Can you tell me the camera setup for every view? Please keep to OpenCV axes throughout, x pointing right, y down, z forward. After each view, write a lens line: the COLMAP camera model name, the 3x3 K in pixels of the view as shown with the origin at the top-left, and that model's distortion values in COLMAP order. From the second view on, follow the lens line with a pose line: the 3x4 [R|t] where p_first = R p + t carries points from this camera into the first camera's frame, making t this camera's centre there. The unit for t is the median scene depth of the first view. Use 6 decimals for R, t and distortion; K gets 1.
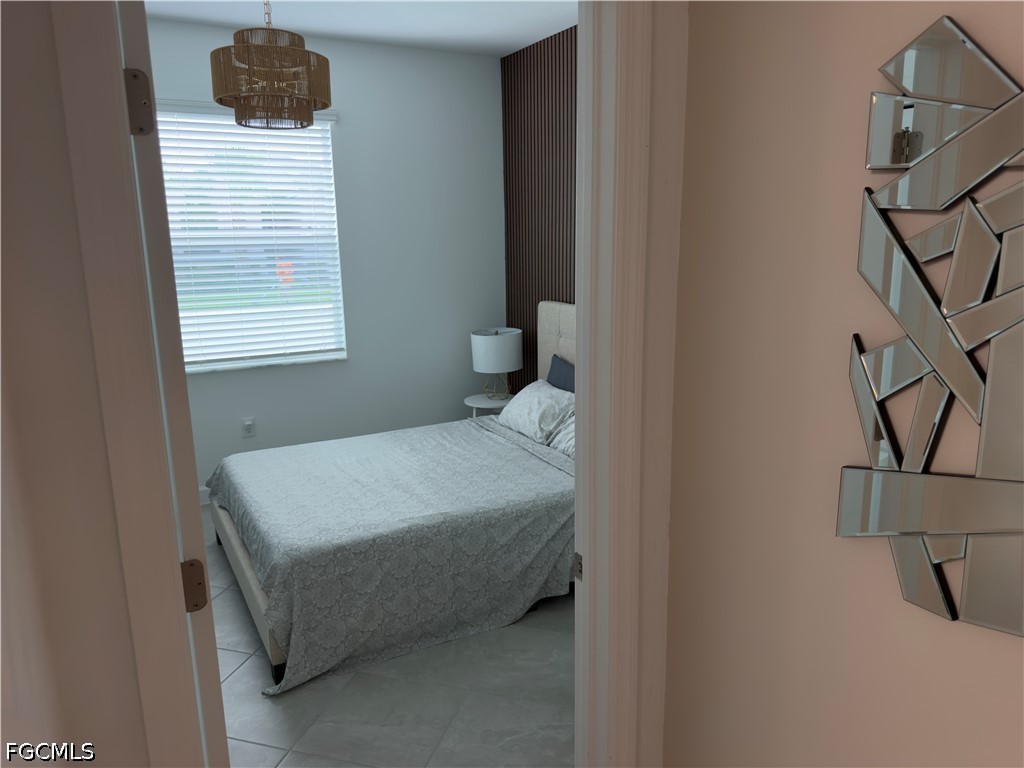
lens RADIAL K [[724.9, 0, 512.1], [0, 724.9, 408.9], [0, 0, 1]] dist [0.002107, -0.000864]
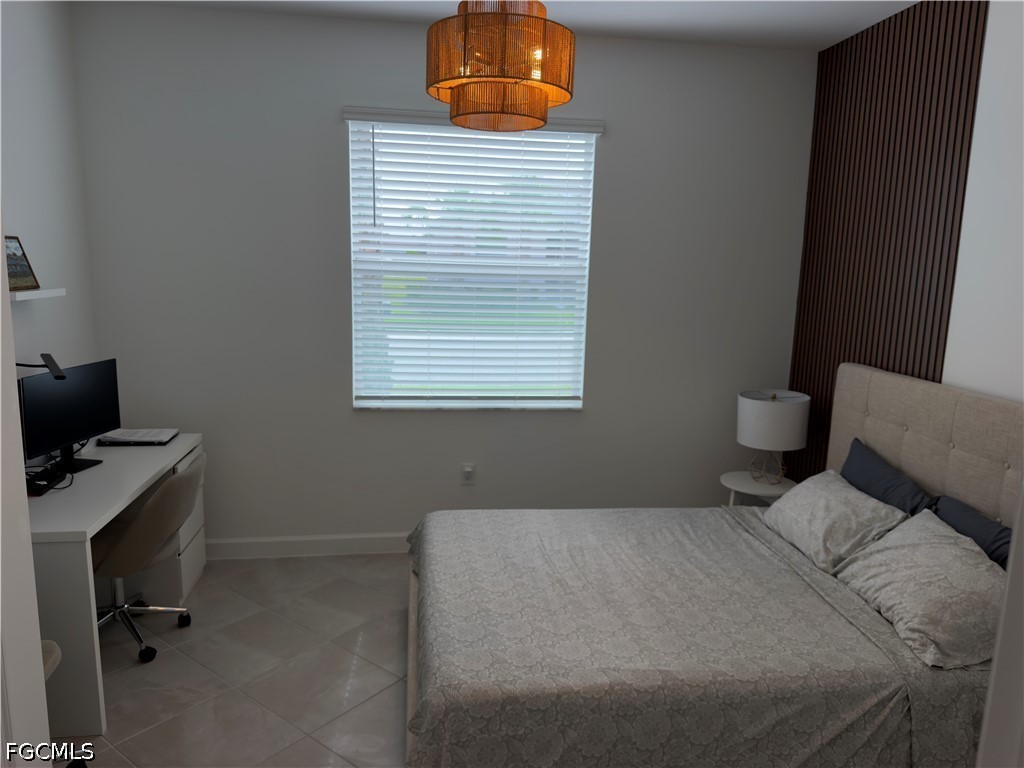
lens RADIAL K [[705.5, 0, 512.0], [0, 705.5, 384.0], [0, 0, 1]] dist [0.109237, -0.160750]
pose [[0.926160, 0.101898, -0.363105, -0.005944], [-0.121885, 0.992012, -0.032500, -0.071000], [0.356893, 0.074357, 0.931181, 0.225070]]
